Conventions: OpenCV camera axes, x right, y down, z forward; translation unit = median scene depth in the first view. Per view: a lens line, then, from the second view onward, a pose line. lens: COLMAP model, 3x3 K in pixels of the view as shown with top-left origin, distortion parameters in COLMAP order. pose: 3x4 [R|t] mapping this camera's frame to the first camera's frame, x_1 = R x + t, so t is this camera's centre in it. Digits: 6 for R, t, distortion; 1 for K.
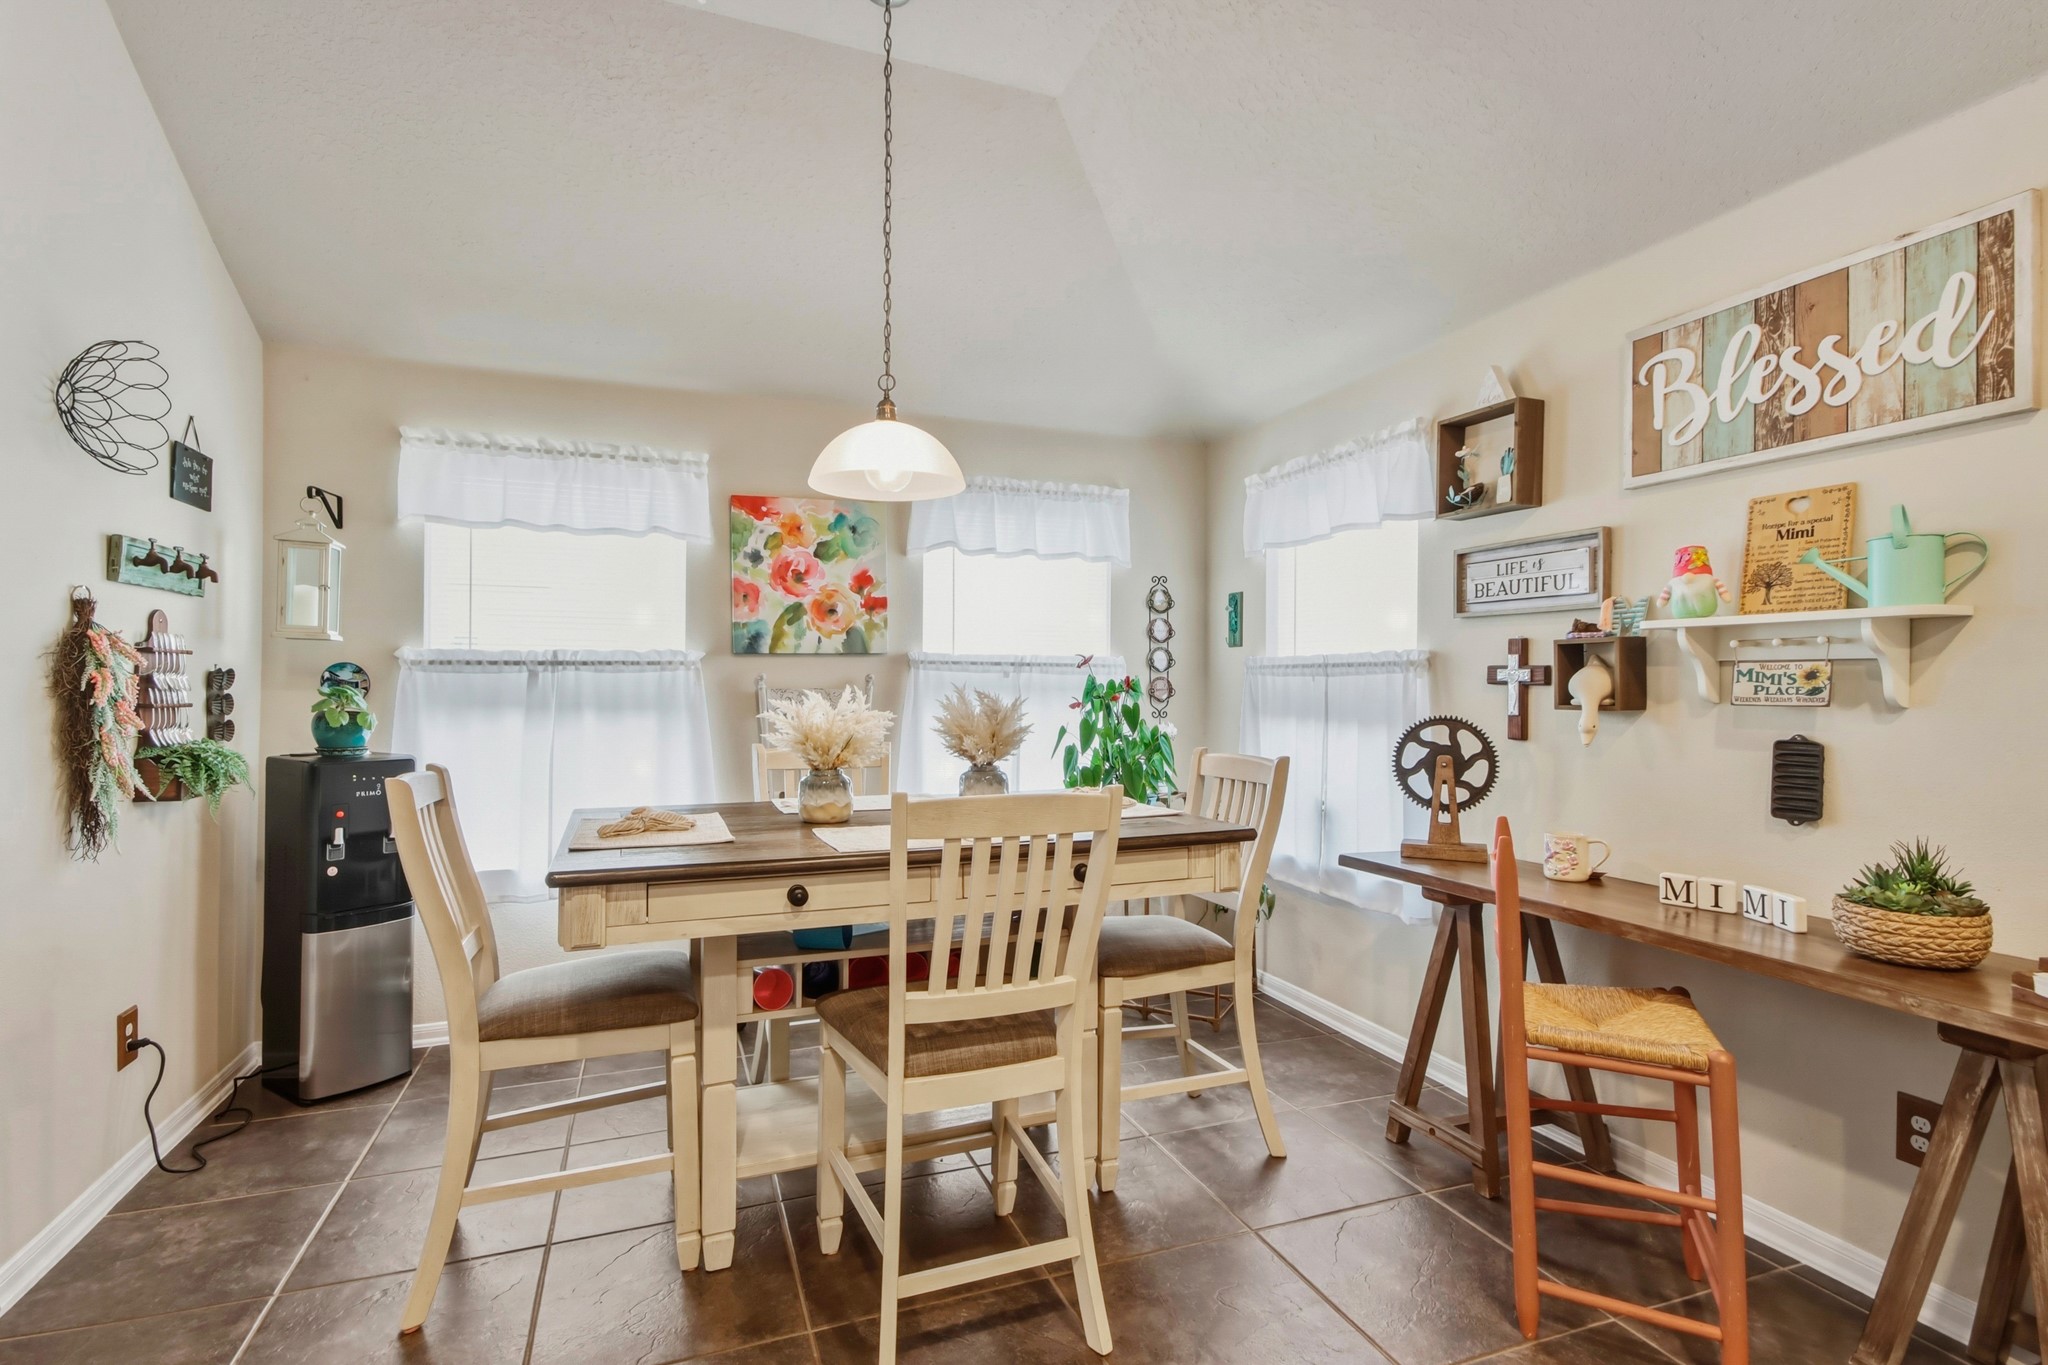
lens RADIAL K [[907.0, 0, 1061.5], [0, 907.0, 692.4], [0, 0, 1]] dist [0.012228, -0.007126]
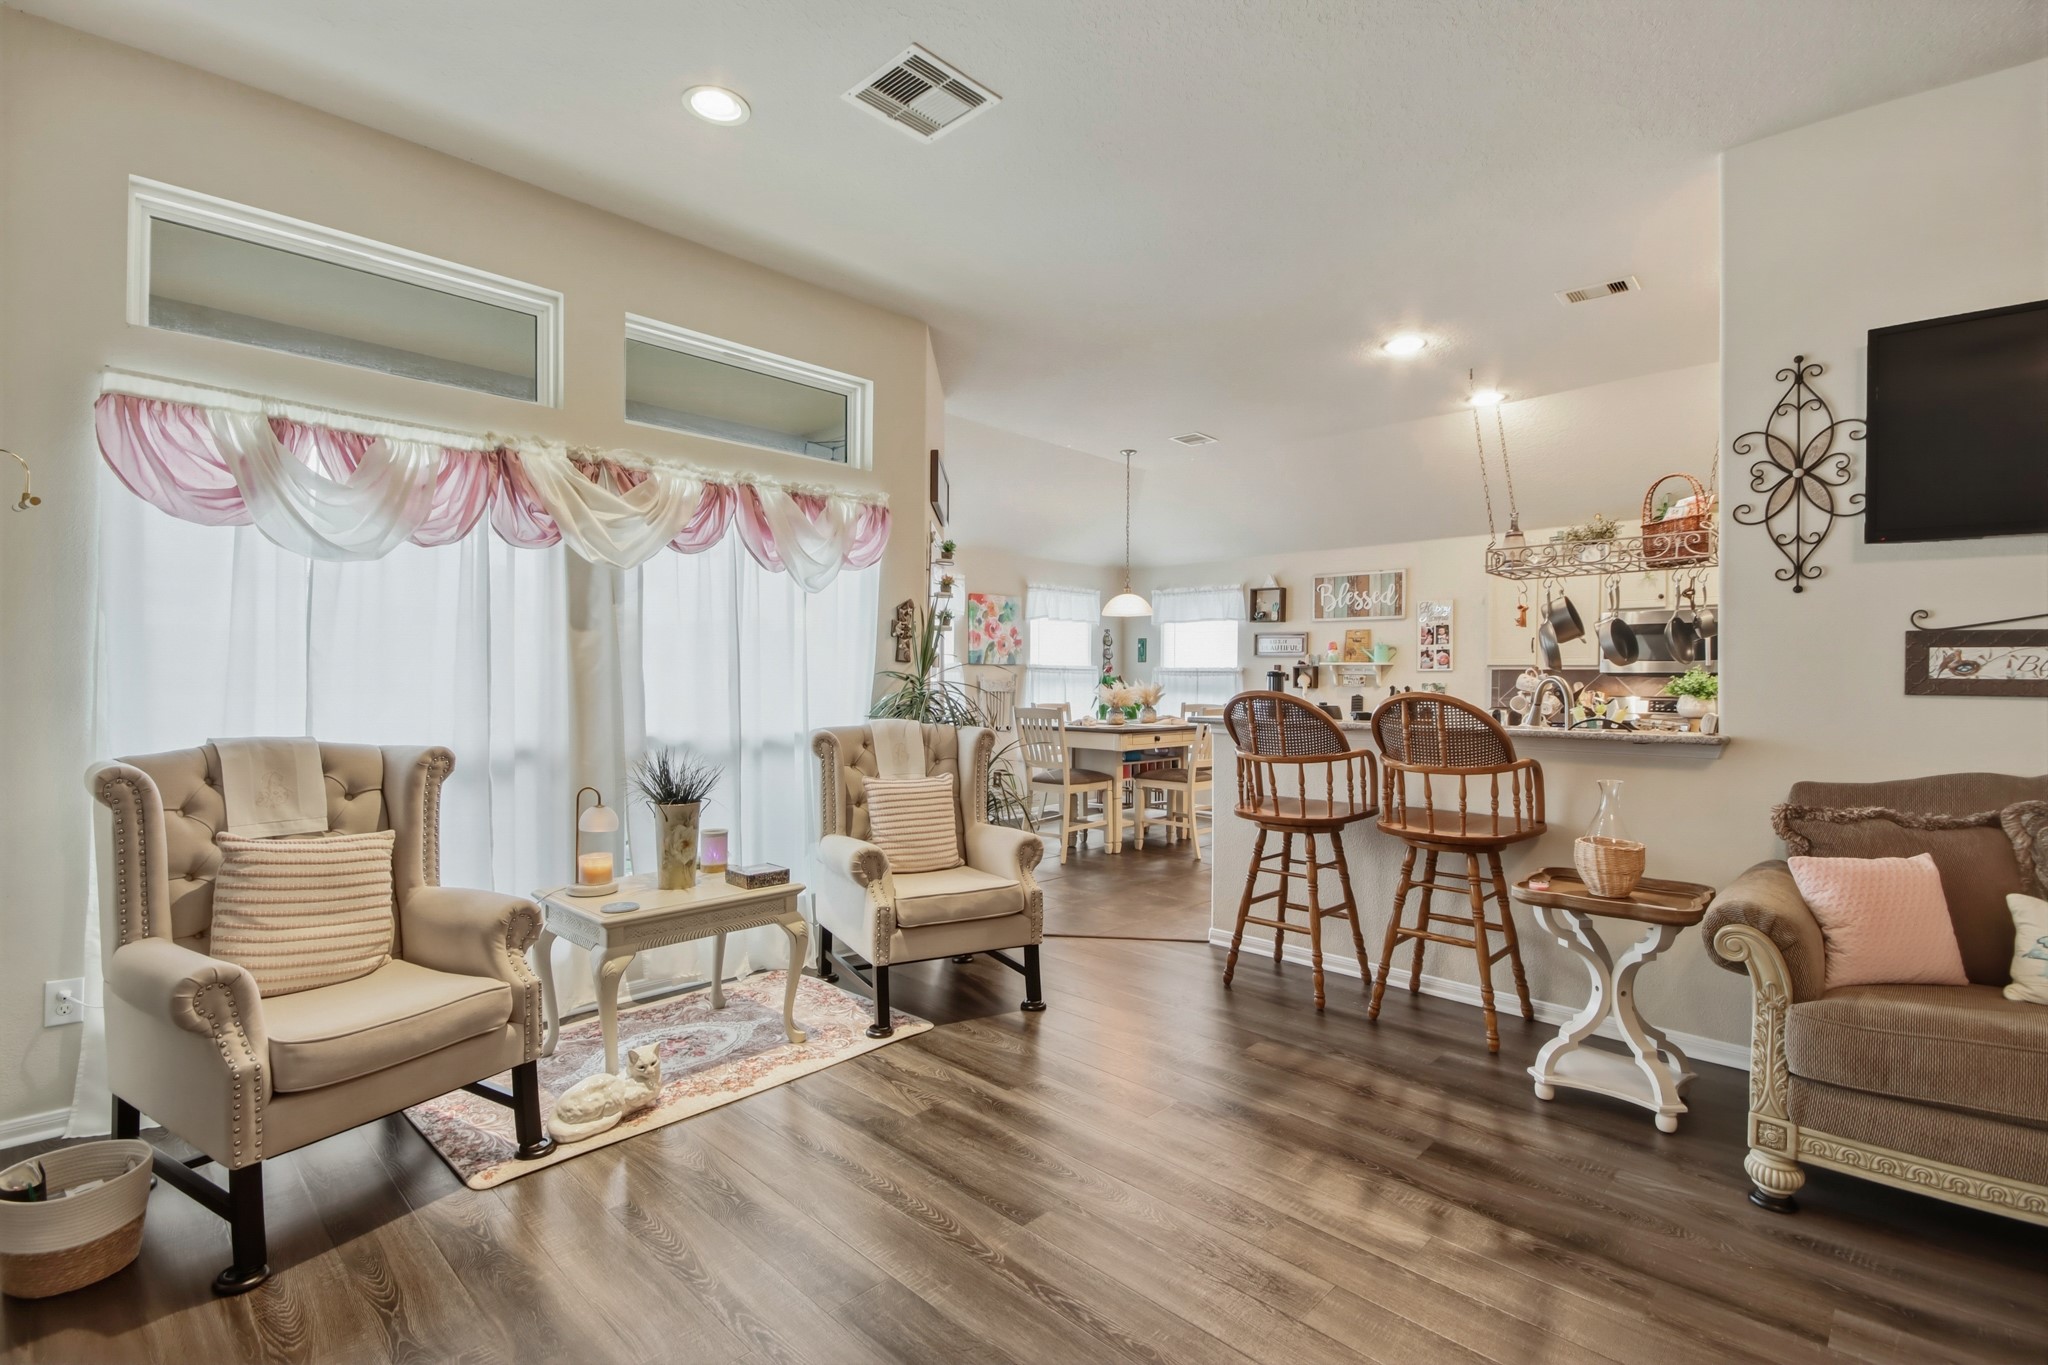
lens RADIAL K [[907.0, 0, 1015.3], [0, 907.0, 696.2], [0, 0, 1]] dist [0.012228, -0.007126]
pose [[0.907123, -0.005993, 0.420823, -1.560654], [-0.001864, 0.999832, 0.018257, -0.008533], [-0.420861, -0.017346, 0.906959, -1.377461]]
